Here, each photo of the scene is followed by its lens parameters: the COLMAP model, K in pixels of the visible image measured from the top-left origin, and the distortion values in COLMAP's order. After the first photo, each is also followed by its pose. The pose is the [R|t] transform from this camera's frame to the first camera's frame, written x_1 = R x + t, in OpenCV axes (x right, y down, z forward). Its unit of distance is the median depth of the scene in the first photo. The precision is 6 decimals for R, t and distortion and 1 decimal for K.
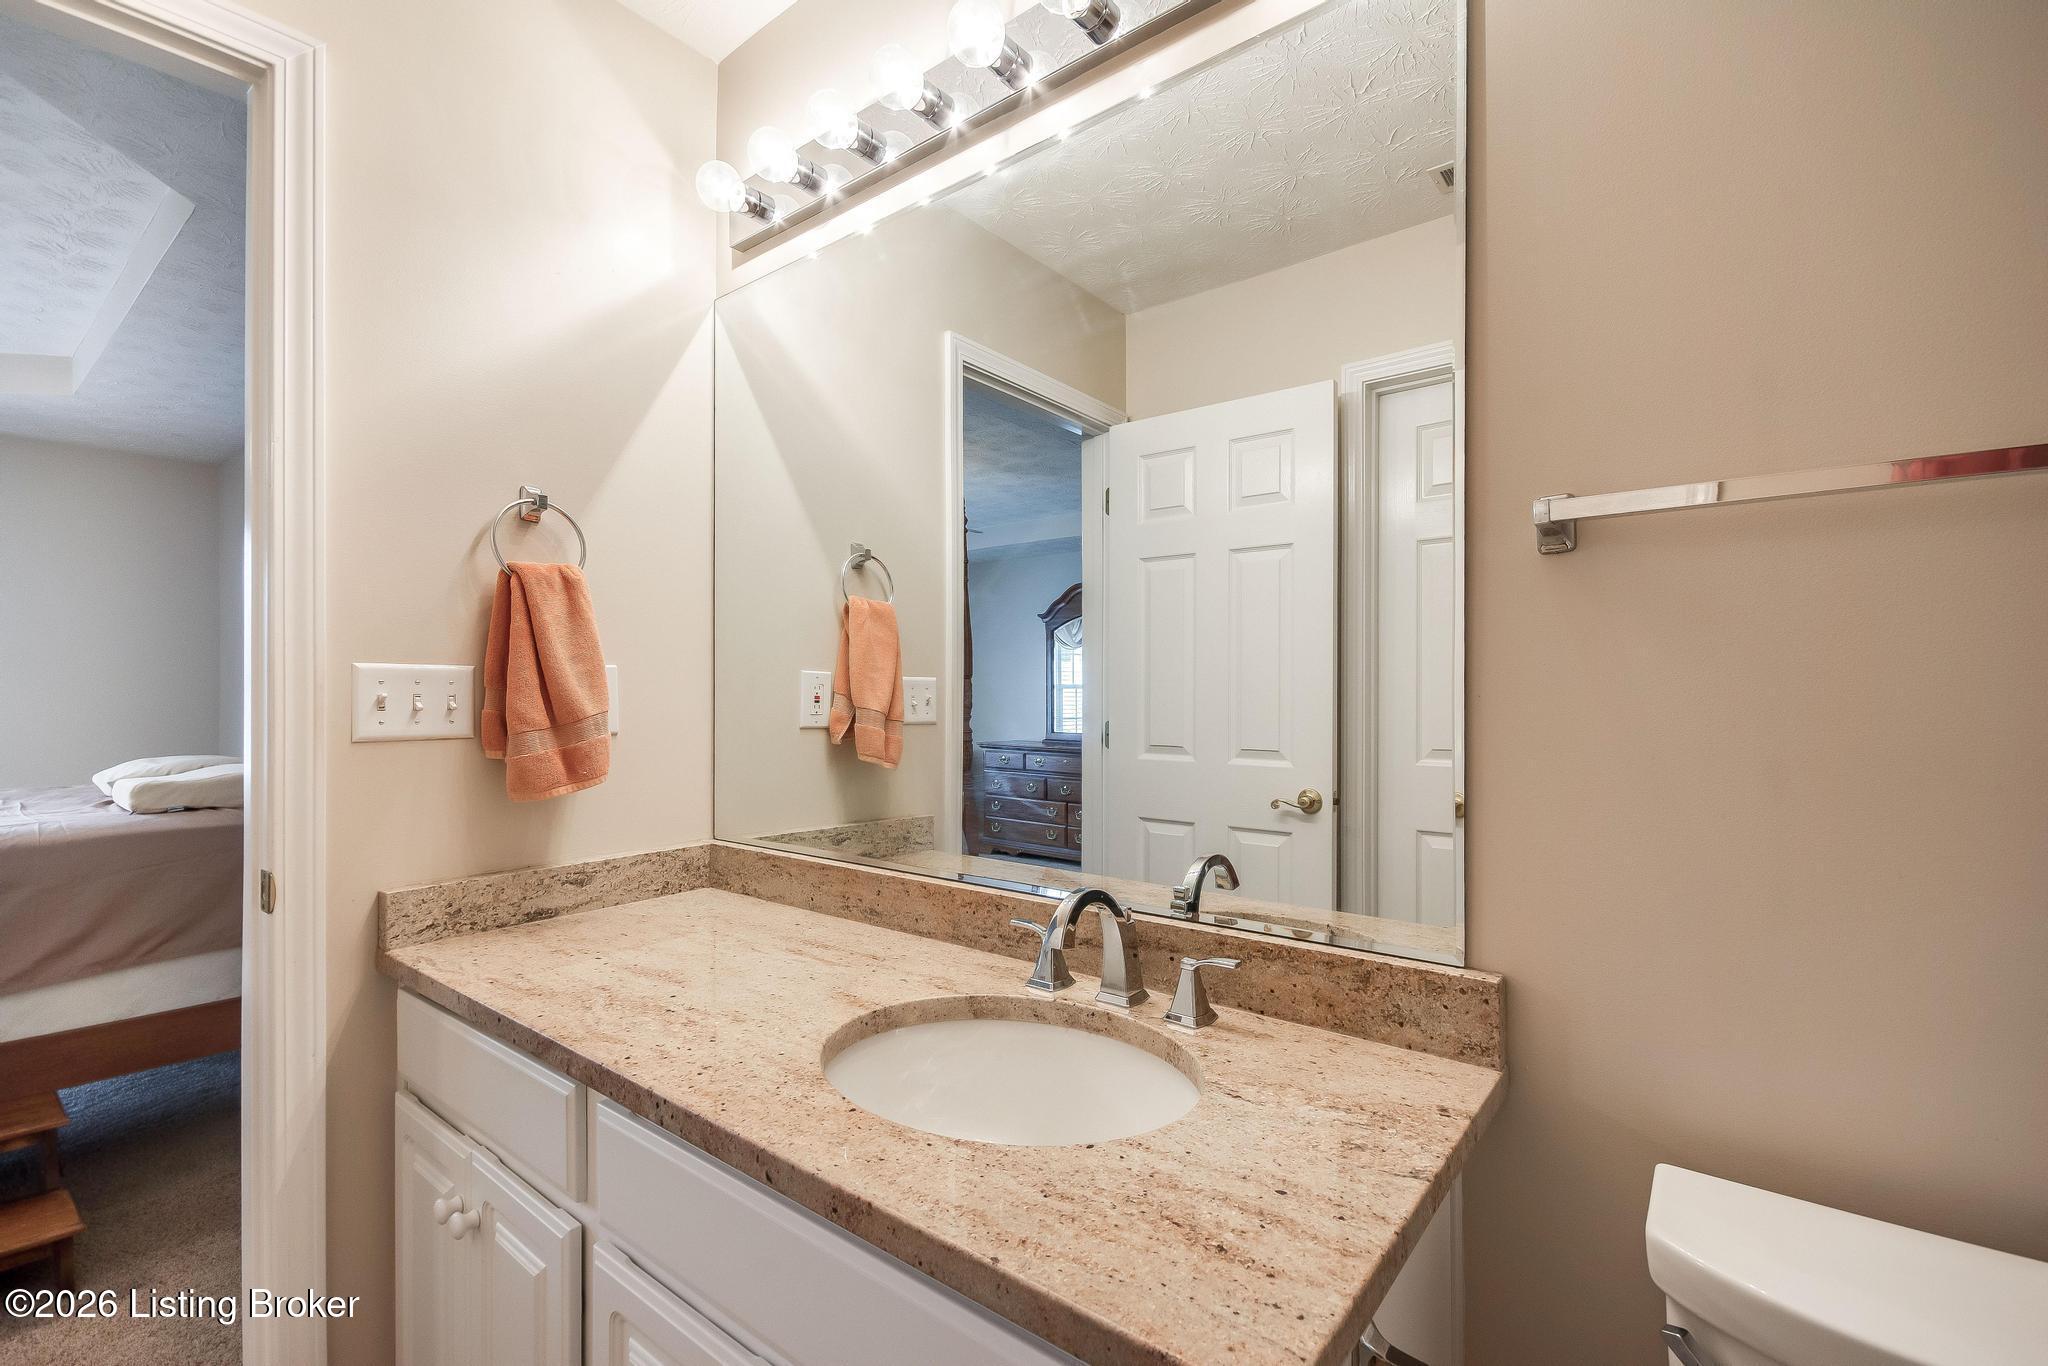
lens RADIAL K [[891.3, 0, 1019.6], [0, 891.3, 679.0], [0, 0, 1]] dist [0.002178, -0.004847]
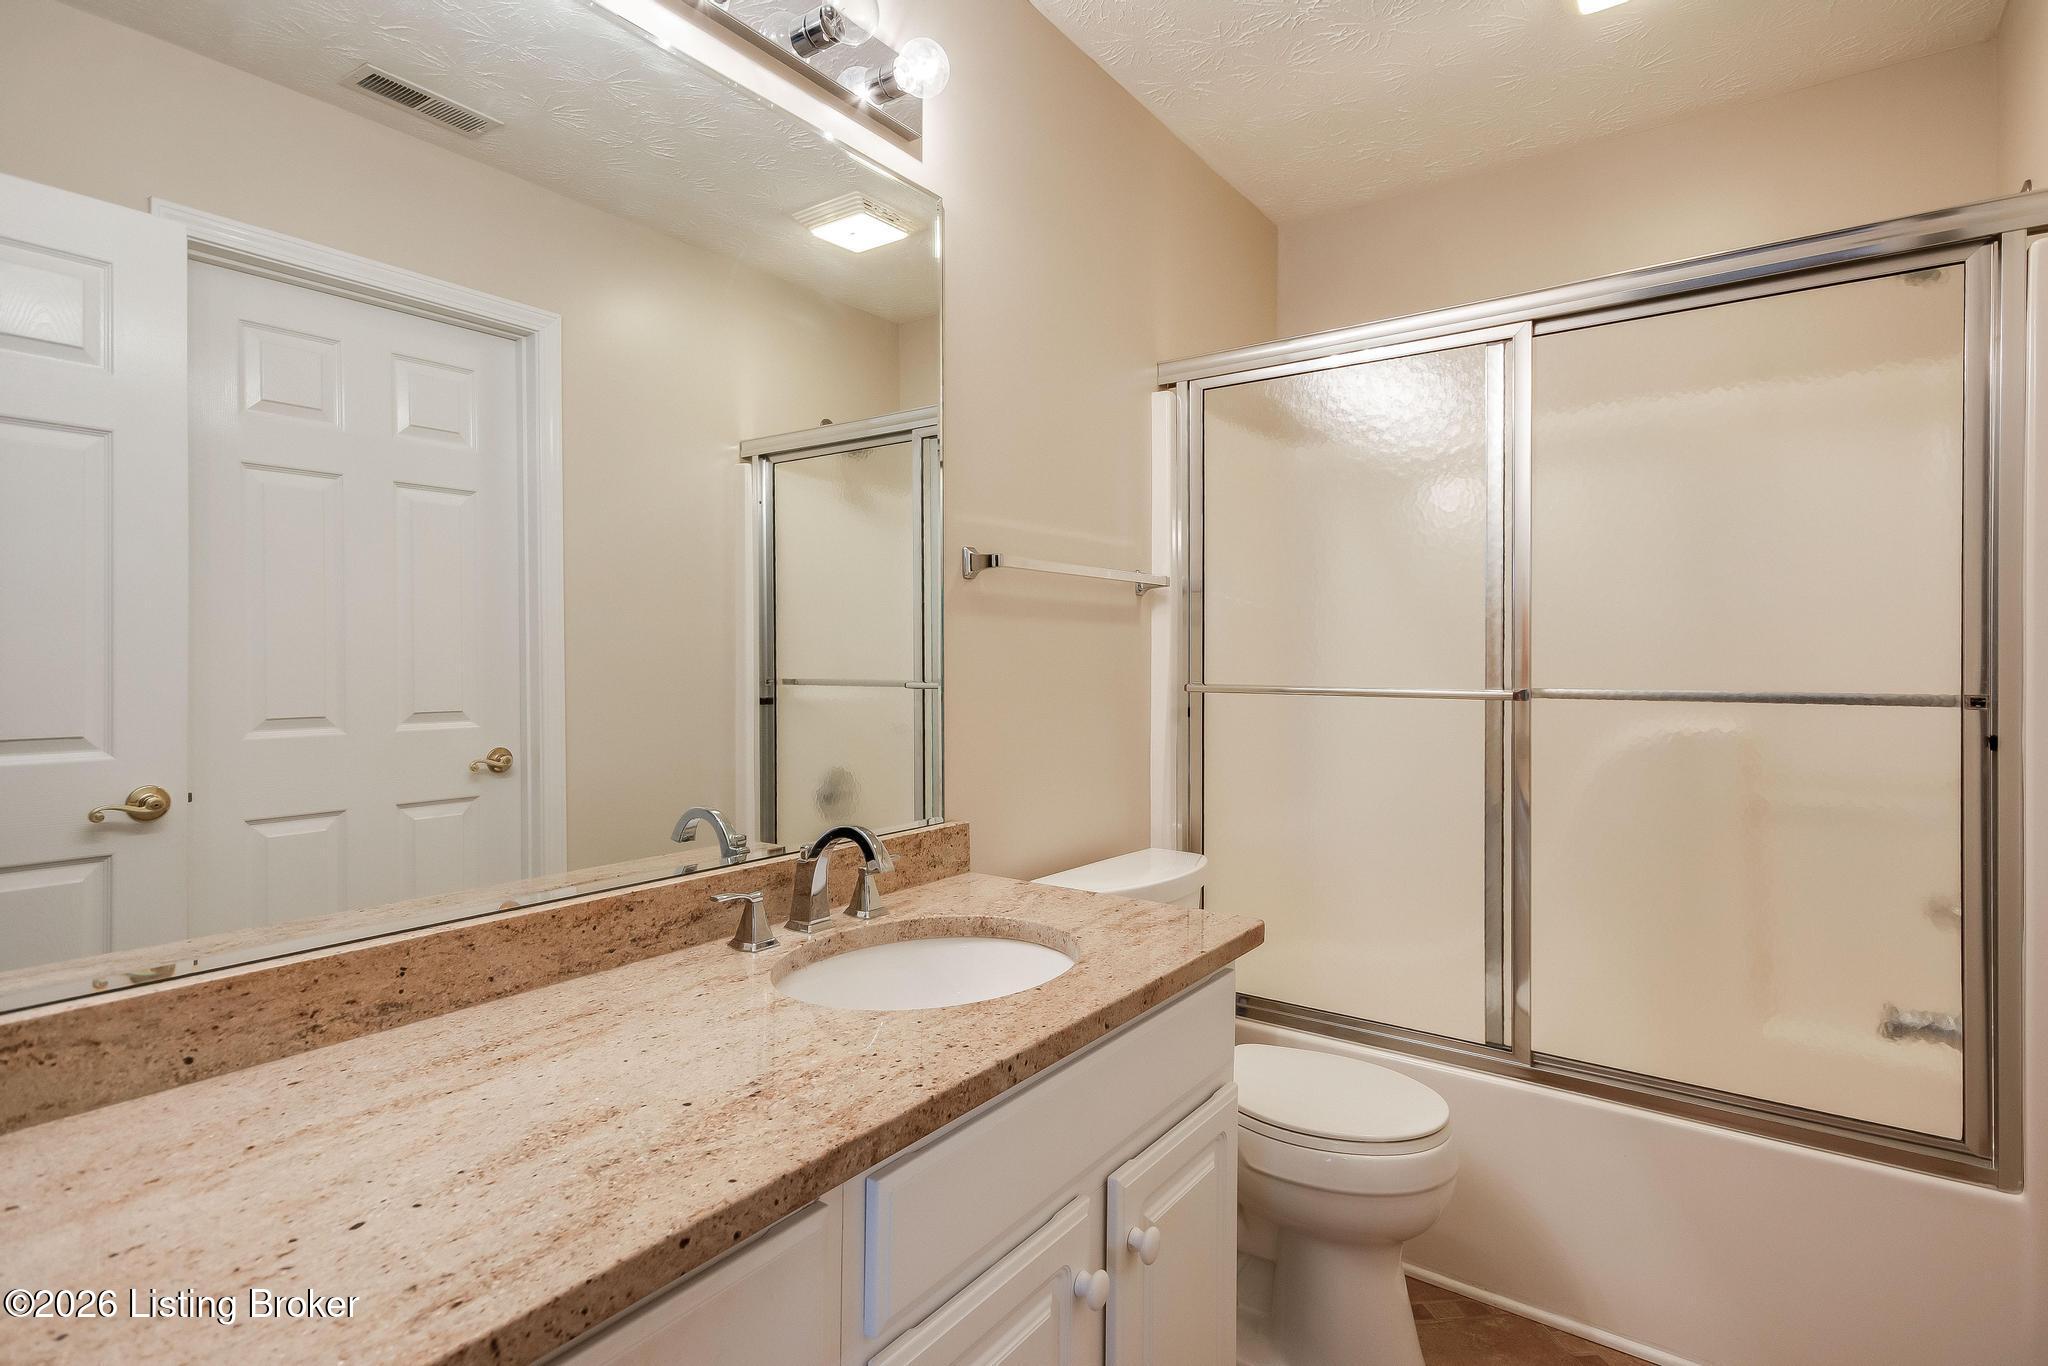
lens RADIAL K [[1039.4, 0, 1077.7], [0, 1039.4, 647.6], [0, 0, 1]] dist [0.024418, 0.000172]
pose [[-0.070553, -0.003238, 0.997503, -1.054100], [-0.033911, 0.999425, 0.000845, -0.002186], [-0.996931, -0.033766, -0.070622, 0.675994]]
